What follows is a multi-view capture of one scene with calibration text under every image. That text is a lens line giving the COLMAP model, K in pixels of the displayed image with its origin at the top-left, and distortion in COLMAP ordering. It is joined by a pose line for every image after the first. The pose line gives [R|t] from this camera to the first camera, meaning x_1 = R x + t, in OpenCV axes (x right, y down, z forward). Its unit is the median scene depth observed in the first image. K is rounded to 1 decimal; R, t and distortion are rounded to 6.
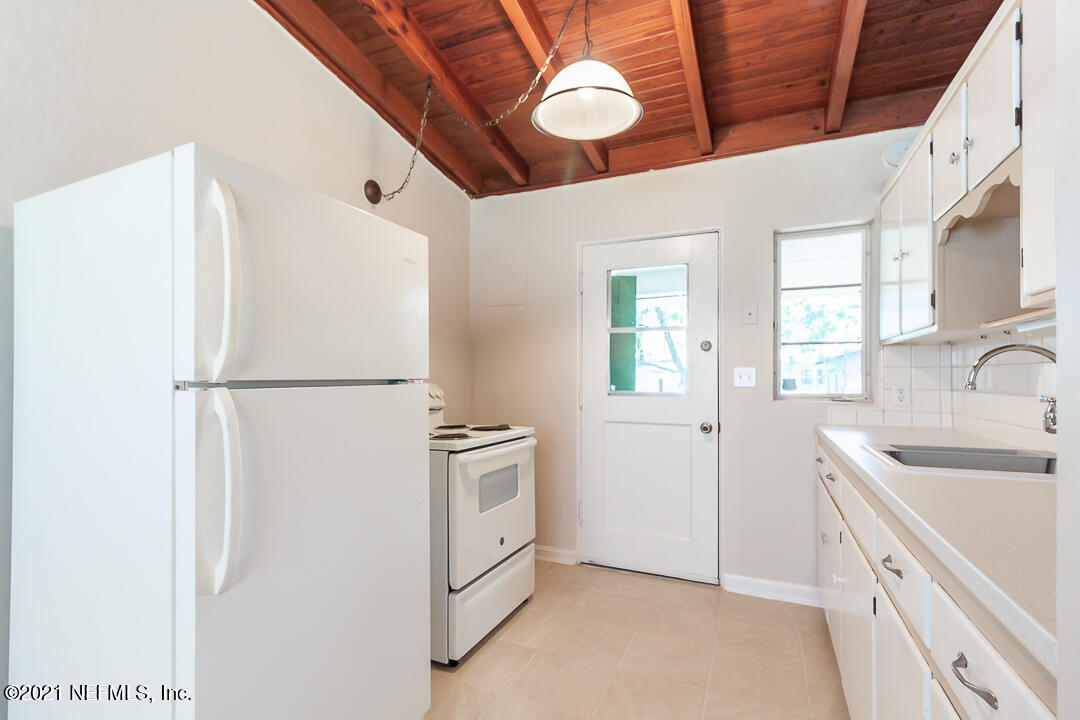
lens RADIAL K [[498.0, 0, 539.7], [0, 498.0, 376.2], [0, 0, 1]] dist [-0.000014, -0.000691]
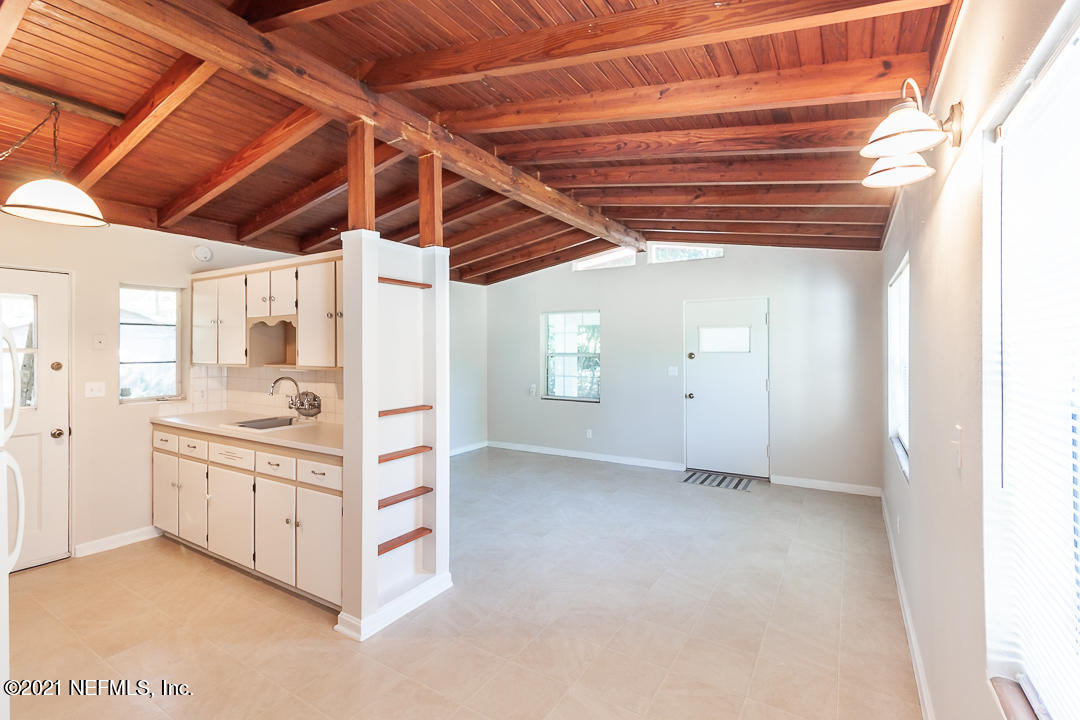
lens RADIAL K [[500.5, 0, 538.7], [0, 500.5, 345.6], [0, 0, 1]] dist [-0.000628, -0.000336]
pose [[0.131429, 0.003196, 0.991320, -0.780242], [-0.002158, 0.999993, -0.002938, -0.118319], [-0.991323, -0.001753, 0.131435, -0.355484]]
